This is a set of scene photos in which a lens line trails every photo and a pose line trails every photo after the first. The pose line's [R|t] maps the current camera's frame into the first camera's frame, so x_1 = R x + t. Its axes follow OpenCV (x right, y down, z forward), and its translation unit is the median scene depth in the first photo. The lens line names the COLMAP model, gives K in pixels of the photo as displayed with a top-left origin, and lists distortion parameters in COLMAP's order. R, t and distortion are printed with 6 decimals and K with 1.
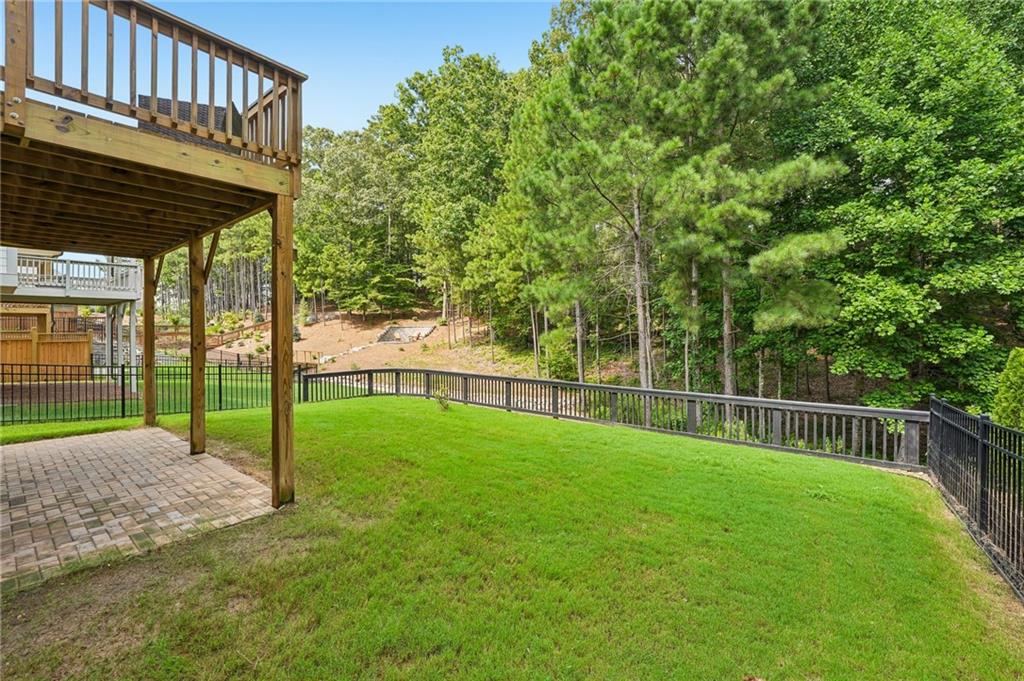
lens RADIAL K [[413.5, 0, 495.1], [0, 413.5, 332.6], [0, 0, 1]] dist [-0.014304, 0.000802]
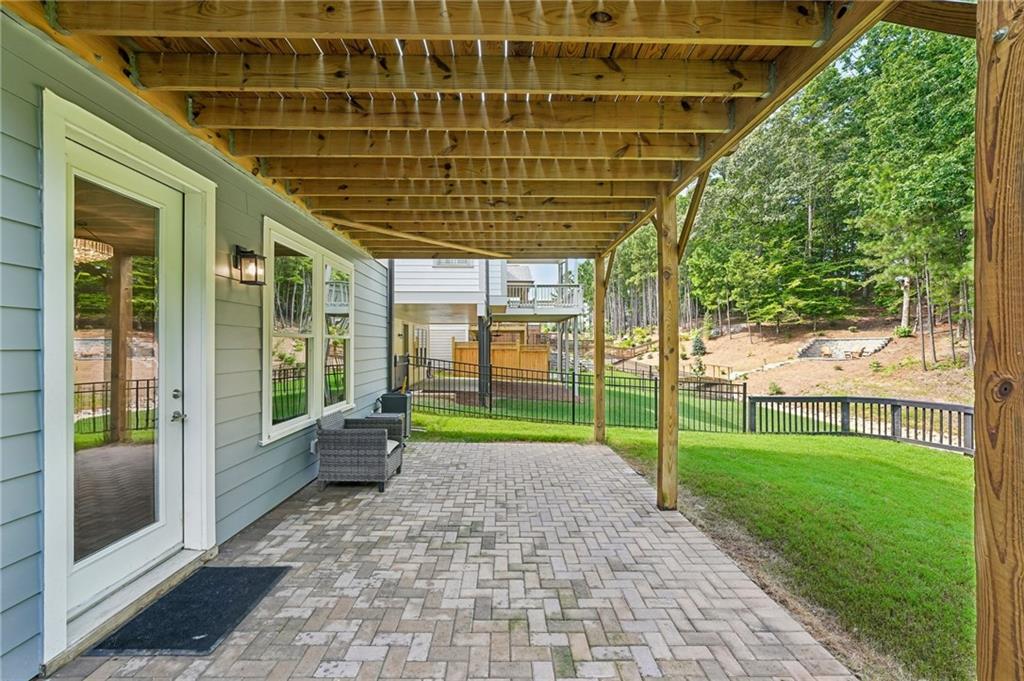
lens RADIAL K [[413.5, 0, 512.0], [0, 413.5, 346.8], [0, 0, 1]] dist [-0.014304, 0.000802]
pose [[0.647272, 0.004914, -0.762243, -0.029094], [-0.005232, 0.999984, 0.002004, 0.001676], [0.762241, 0.002691, 0.647288, 0.027857]]
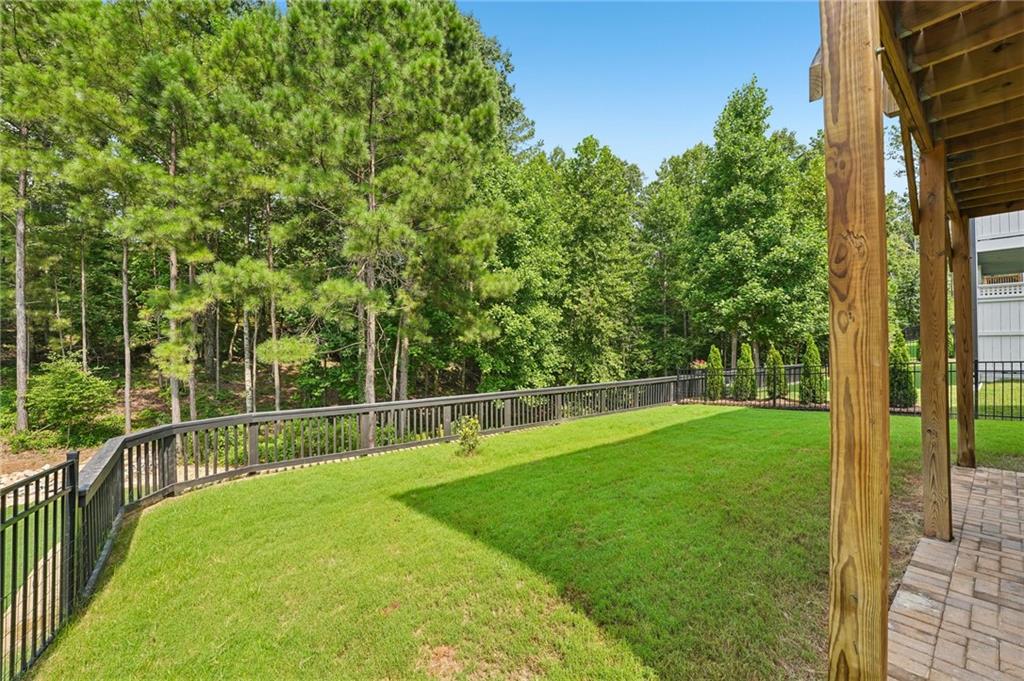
lens RADIAL K [[413.5, 0, 516.7], [0, 413.5, 340.5], [0, 0, 1]] dist [-0.014304, 0.000802]
pose [[0.170480, 0.015882, 0.985233, -0.107391], [0.008529, 0.999809, -0.017593, 0.002784], [-0.985324, 0.011402, 0.170312, 0.114620]]
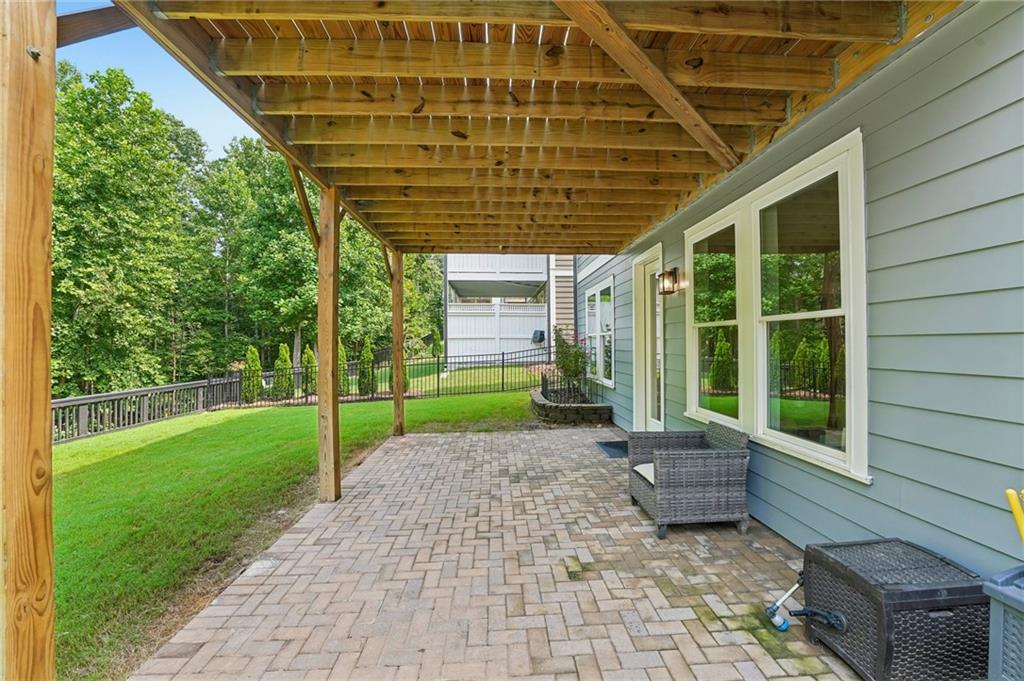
lens RADIAL K [[413.5, 0, 511.0], [0, 413.5, 337.6], [0, 0, 1]] dist [-0.014304, 0.000802]
pose [[-0.659796, 0.016699, 0.751259, -0.114423], [0.011807, 0.999860, -0.011855, 0.002493], [-0.751352, 0.001048, -0.659901, 0.096782]]
